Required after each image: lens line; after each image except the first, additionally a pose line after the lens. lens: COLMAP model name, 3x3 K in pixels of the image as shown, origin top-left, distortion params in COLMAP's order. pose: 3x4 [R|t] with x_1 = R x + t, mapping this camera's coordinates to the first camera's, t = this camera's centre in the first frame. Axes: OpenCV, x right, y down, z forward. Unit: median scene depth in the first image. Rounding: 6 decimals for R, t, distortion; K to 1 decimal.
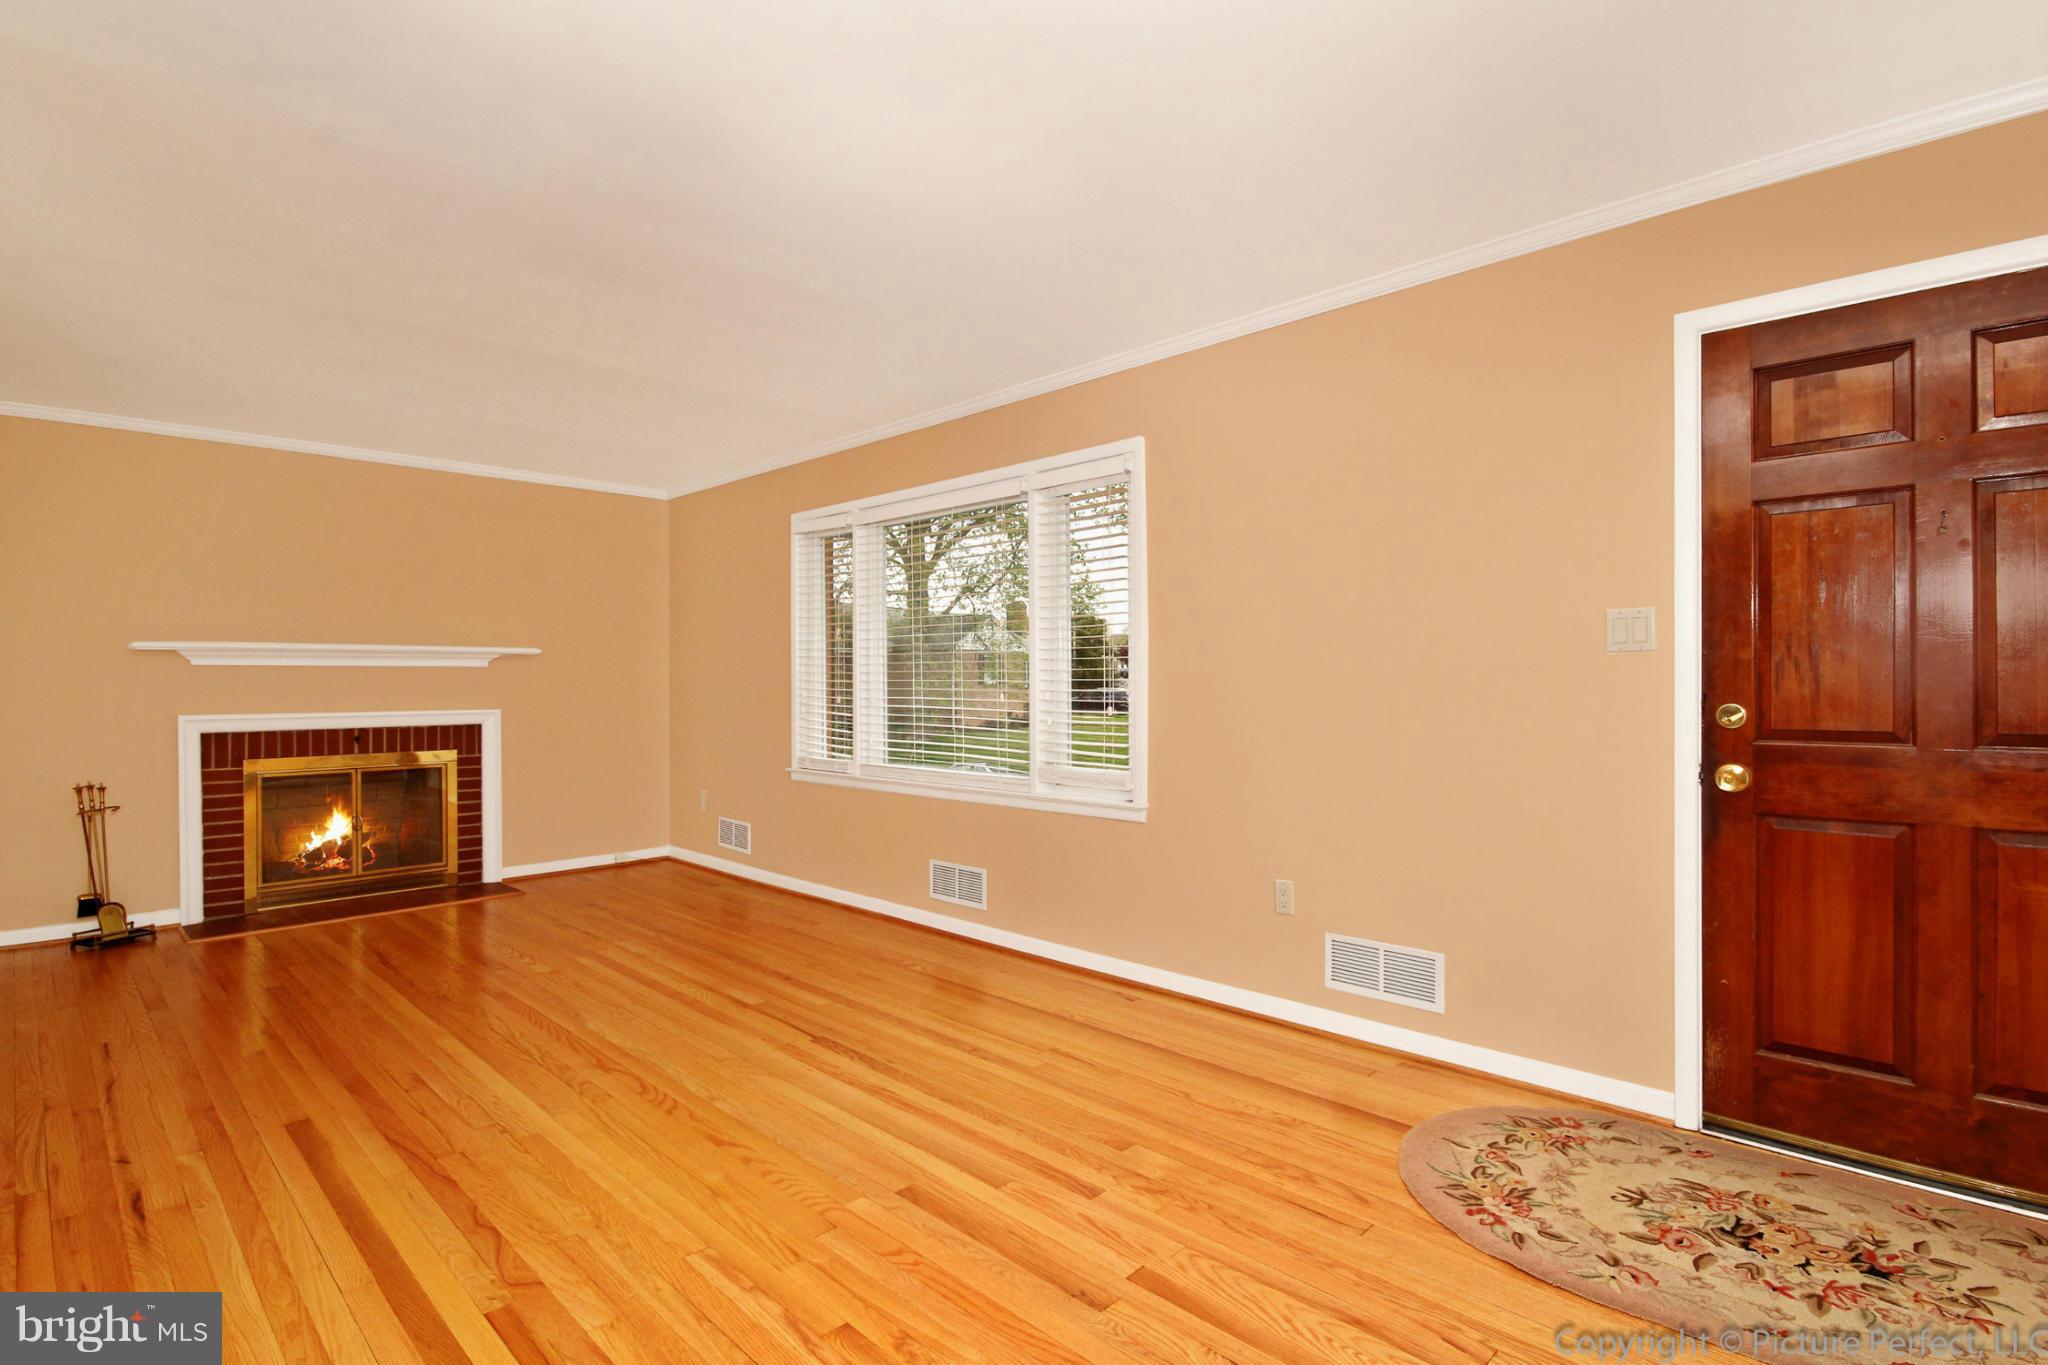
lens RADIAL K [[1011.2, 0, 1033.5], [0, 1011.2, 692.2], [0, 0, 1]] dist [0.006992, -0.007075]
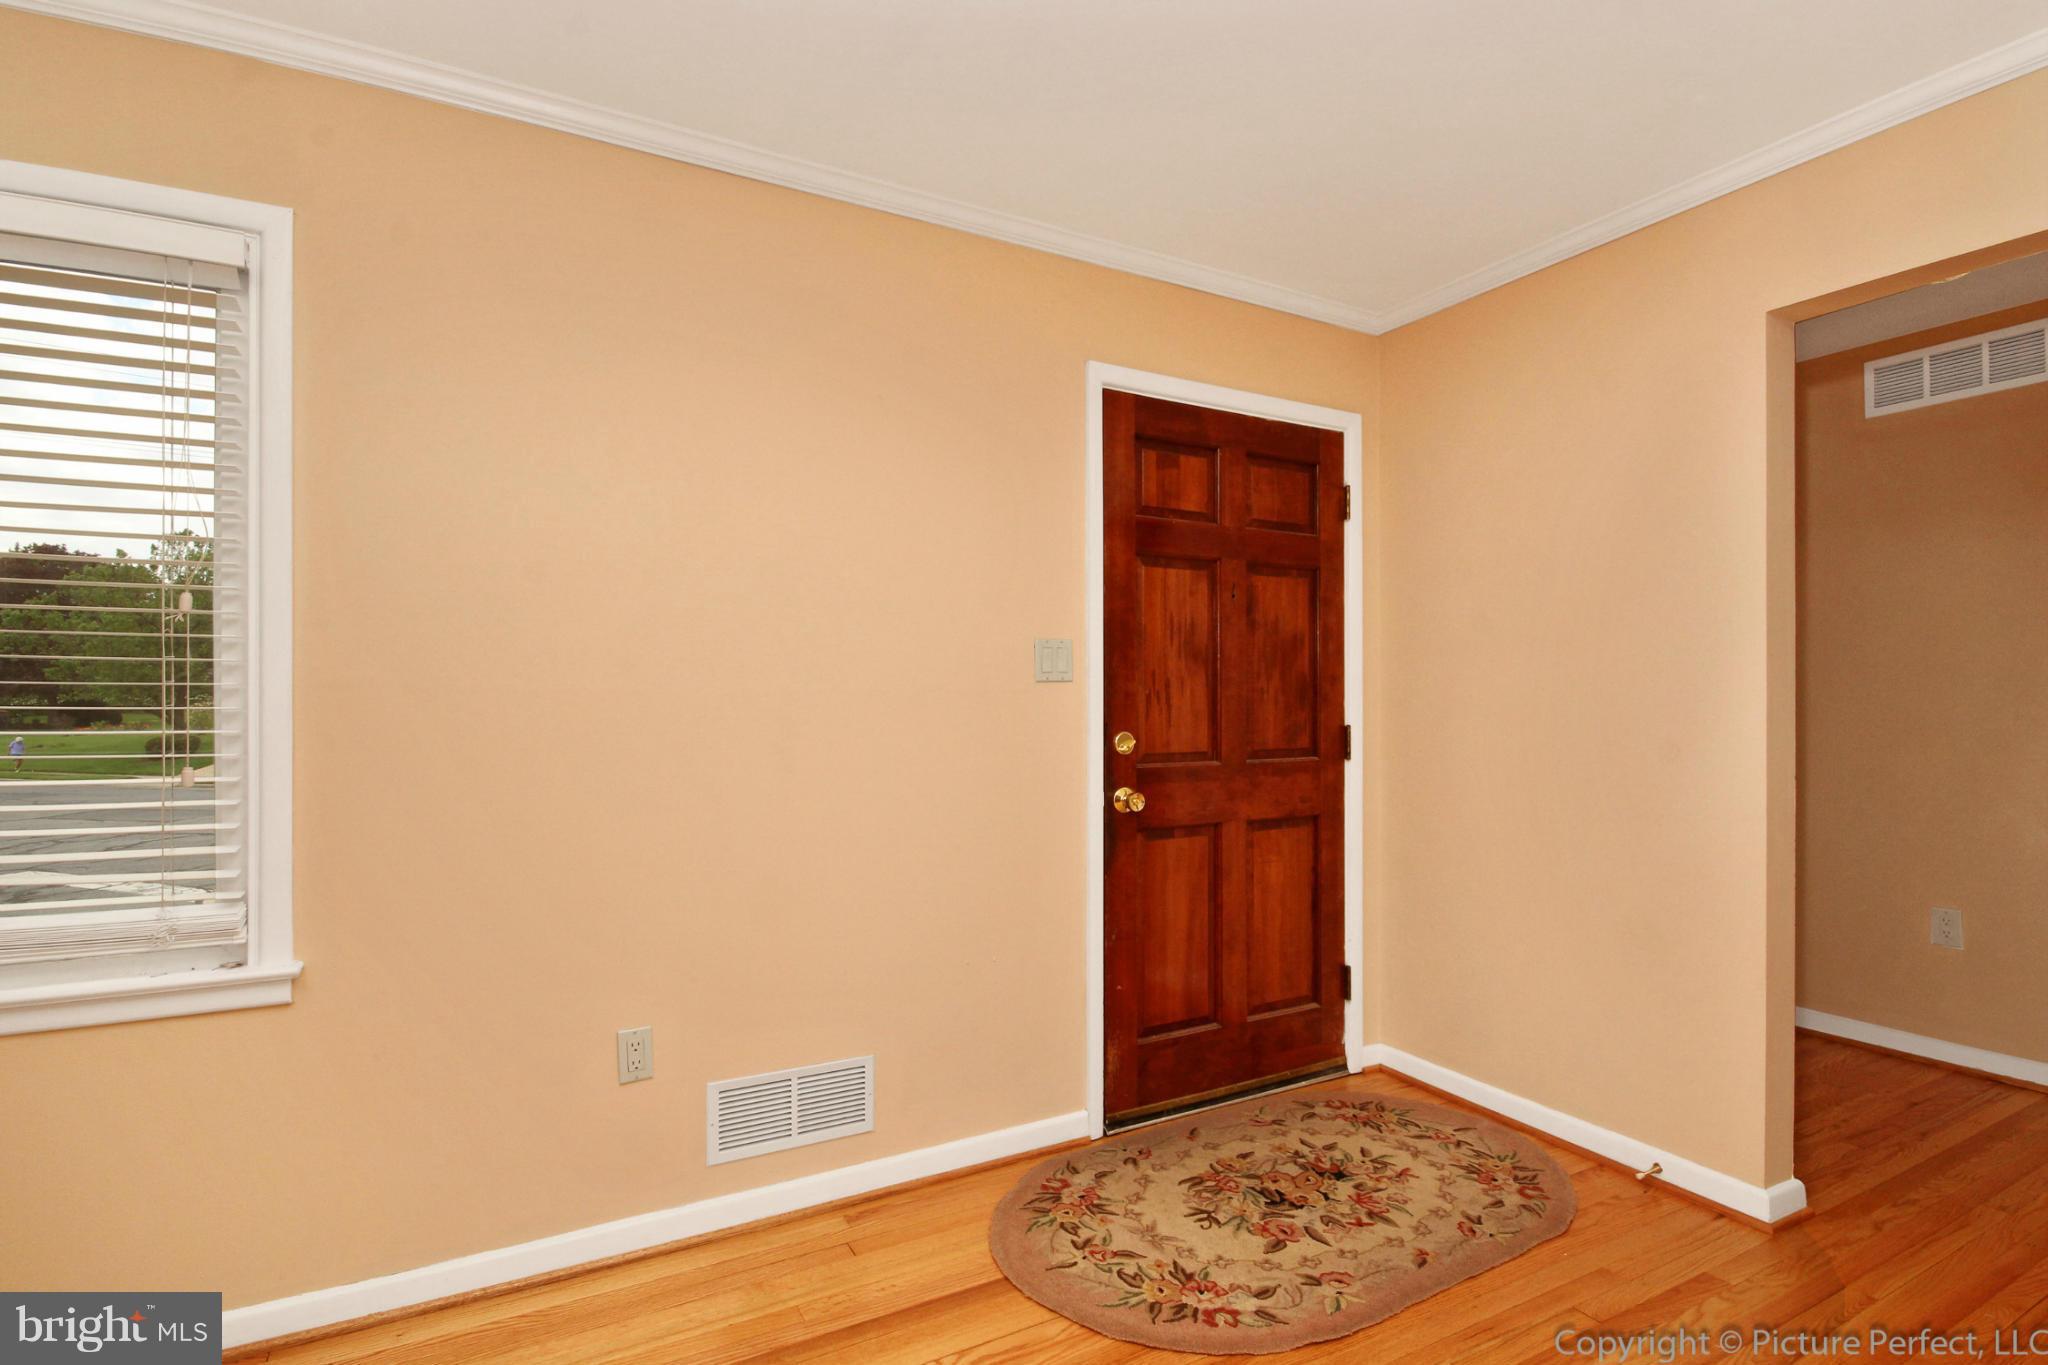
lens RADIAL K [[1011.2, 0, 1017.3], [0, 1011.2, 707.5], [0, 0, 1]] dist [0.006992, -0.007075]
pose [[0.278962, 0.006384, 0.960281, -0.324454], [0.011182, 0.999889, -0.009895, -0.004148], [-0.960237, 0.013498, 0.278859, 0.657250]]
